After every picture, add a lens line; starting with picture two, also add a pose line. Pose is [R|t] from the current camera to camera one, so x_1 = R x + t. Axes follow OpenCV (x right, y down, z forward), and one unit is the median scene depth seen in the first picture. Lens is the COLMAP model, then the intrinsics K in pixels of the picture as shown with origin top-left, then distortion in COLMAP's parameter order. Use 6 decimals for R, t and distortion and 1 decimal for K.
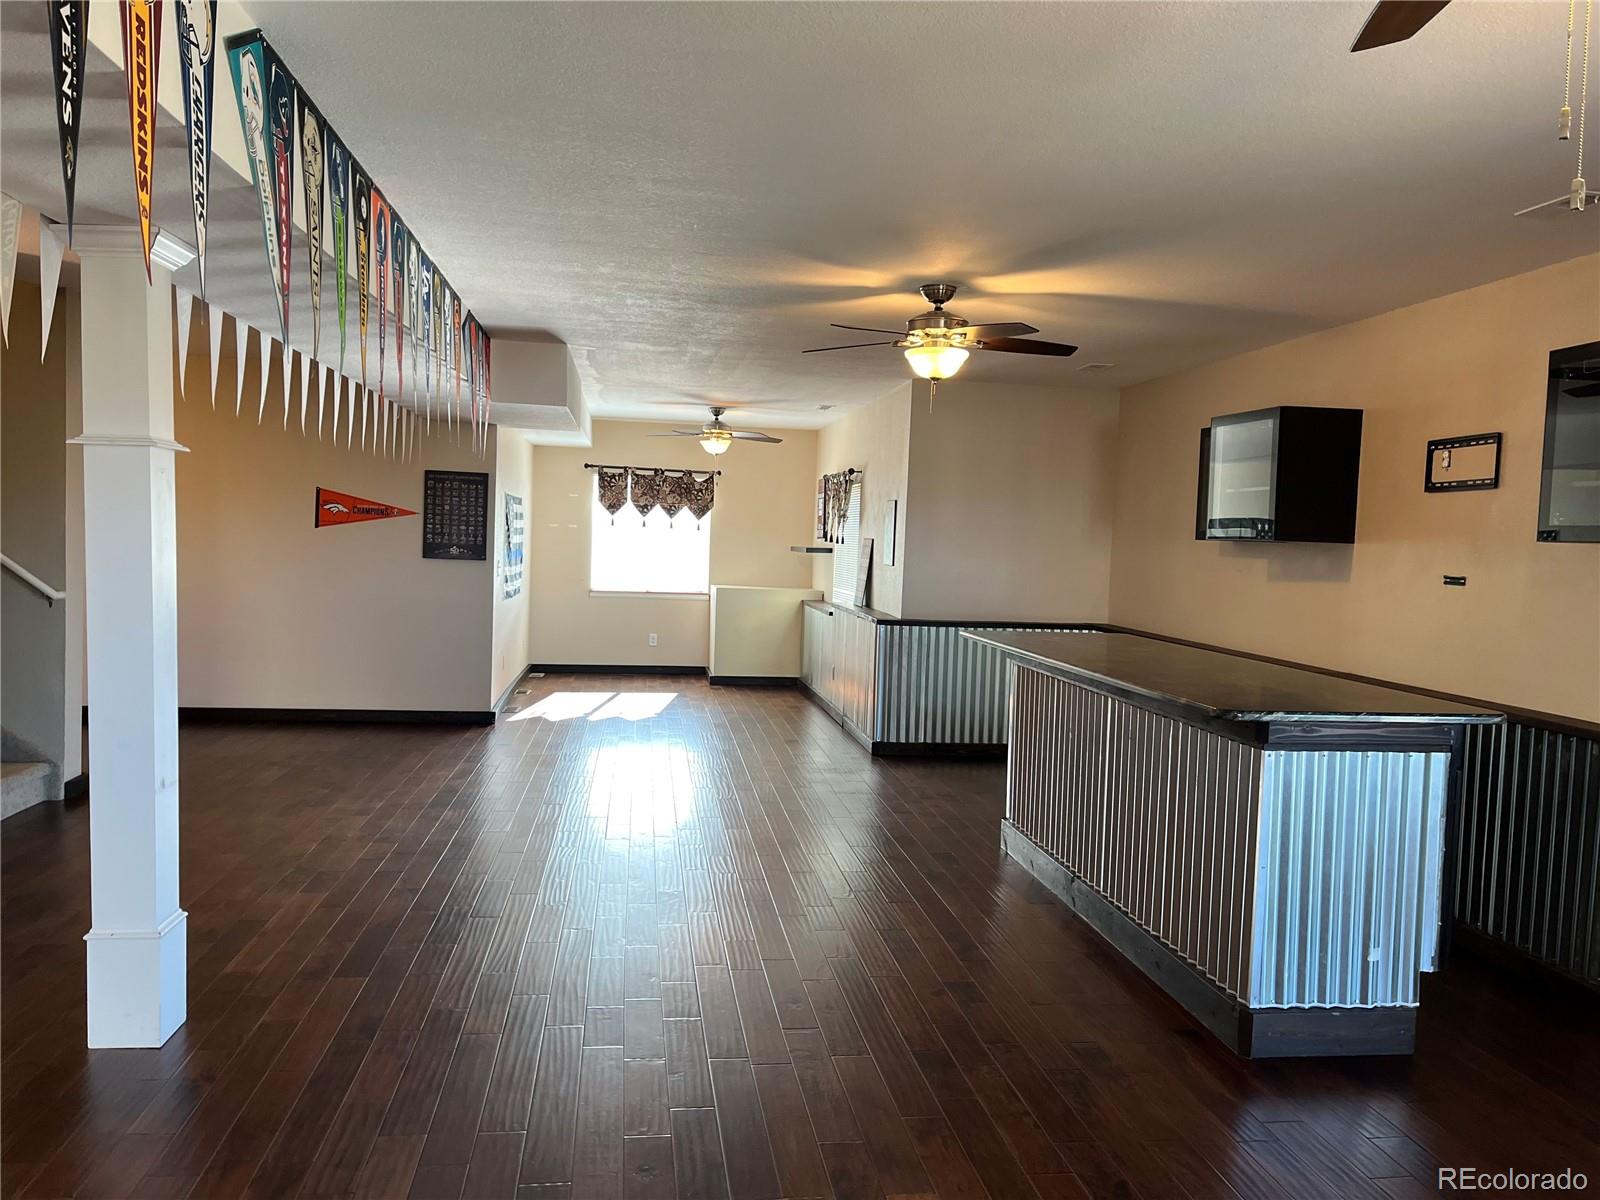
lens RADIAL K [[1192.5, 0, 800.0], [0, 1192.5, 600.0], [0, 0, 1]] dist [0.022811, 0.003145]
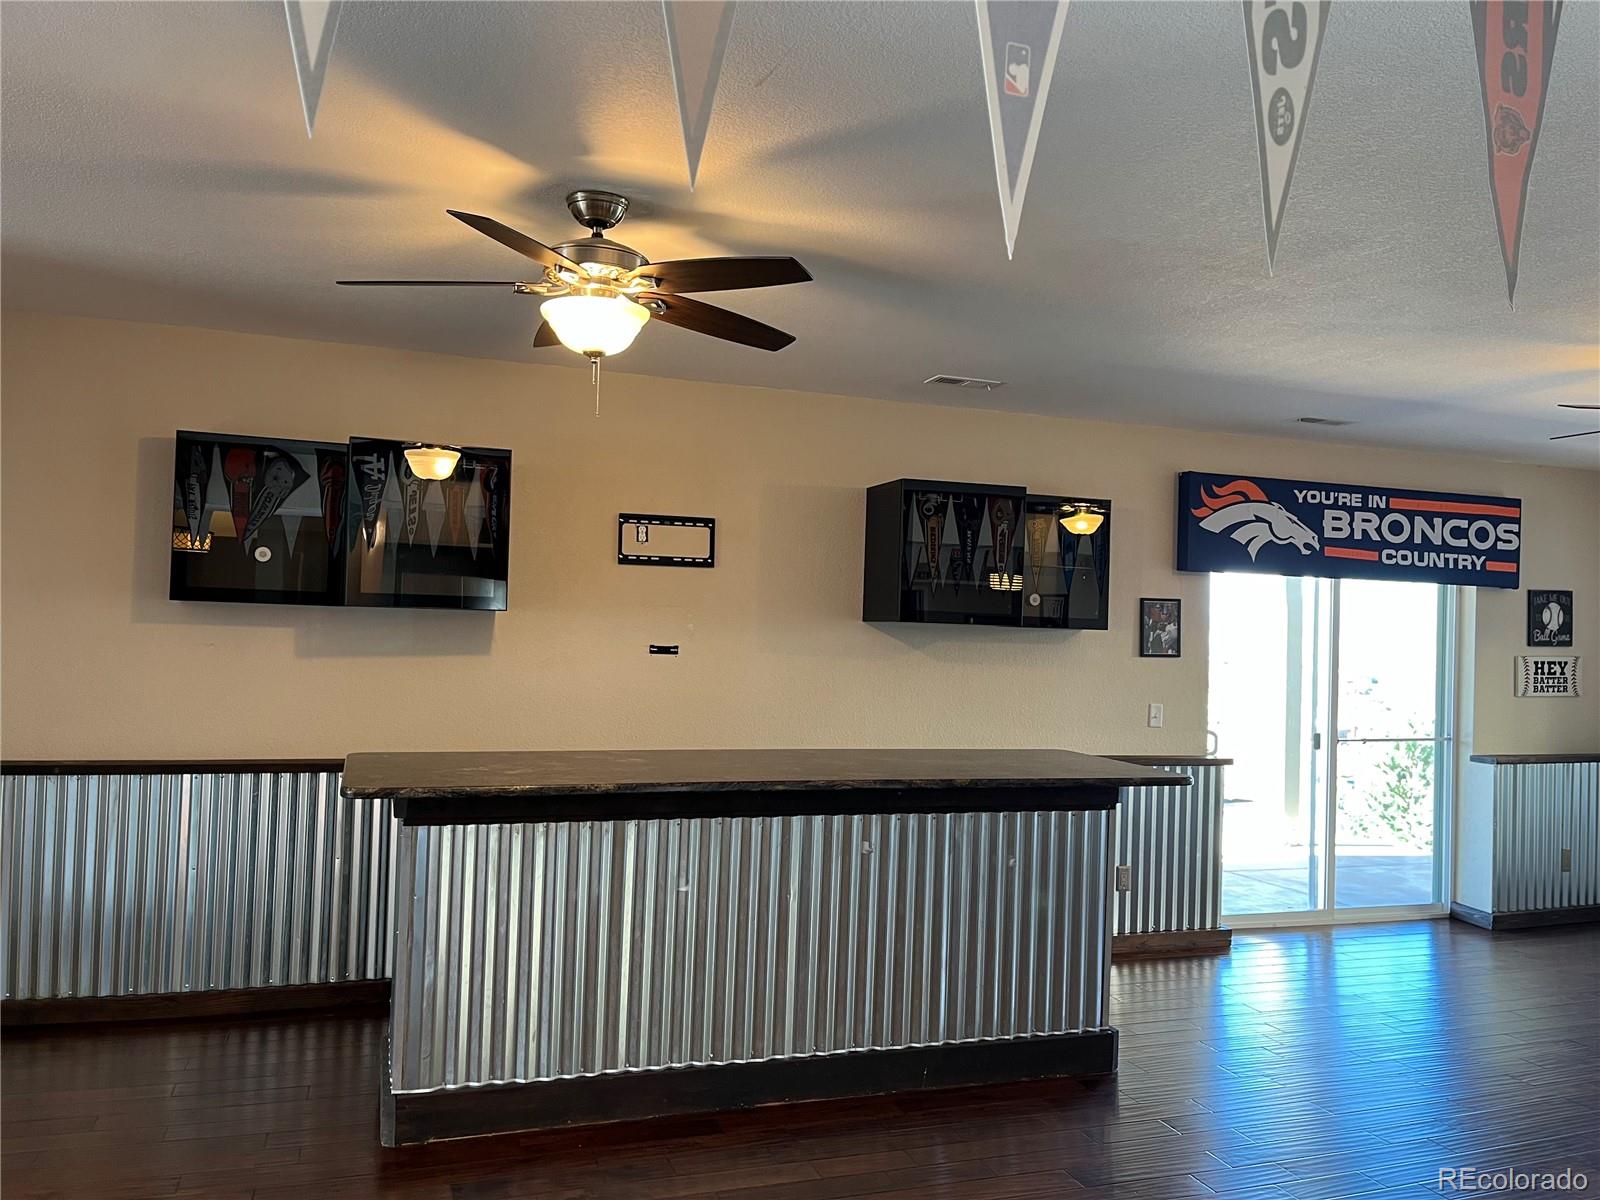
lens RADIAL K [[1192.5, 0, 800.0], [0, 1192.5, 600.0], [0, 0, 1]] dist [0.022811, 0.003145]
pose [[-0.202225, -0.014513, 0.979232, -0.502523], [0.017317, 0.999681, 0.018393, -0.075564], [-0.979186, 0.020677, -0.201909, 1.065385]]
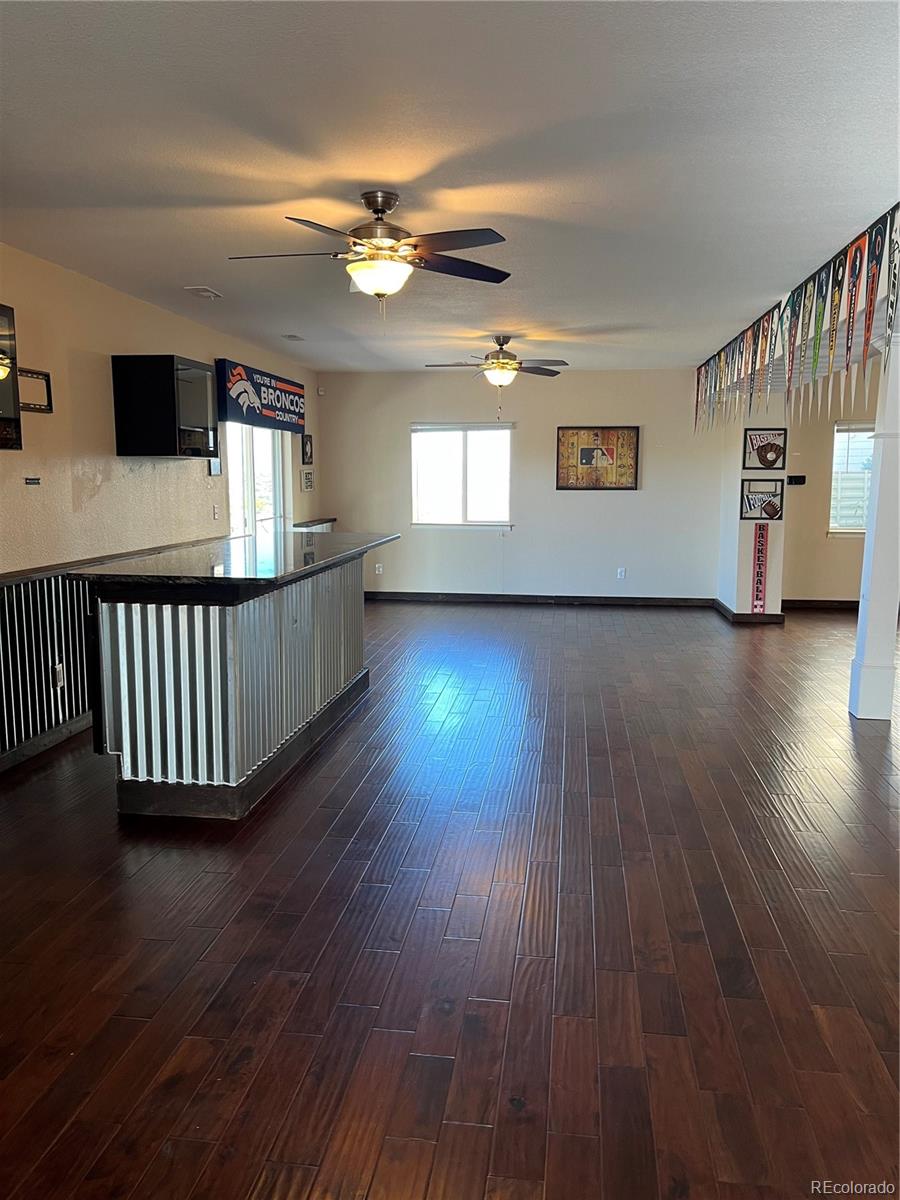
lens RADIAL K [[894.4, 0, 450.0], [0, 894.4, 600.0], [0, 0, 1]] dist [0.022811, 0.003145]
pose [[-0.964303, -0.077379, 0.253244, -0.148524], [-0.025360, 0.978943, 0.202551, -0.096927], [-0.263584, 0.188898, -0.945960, 1.783432]]
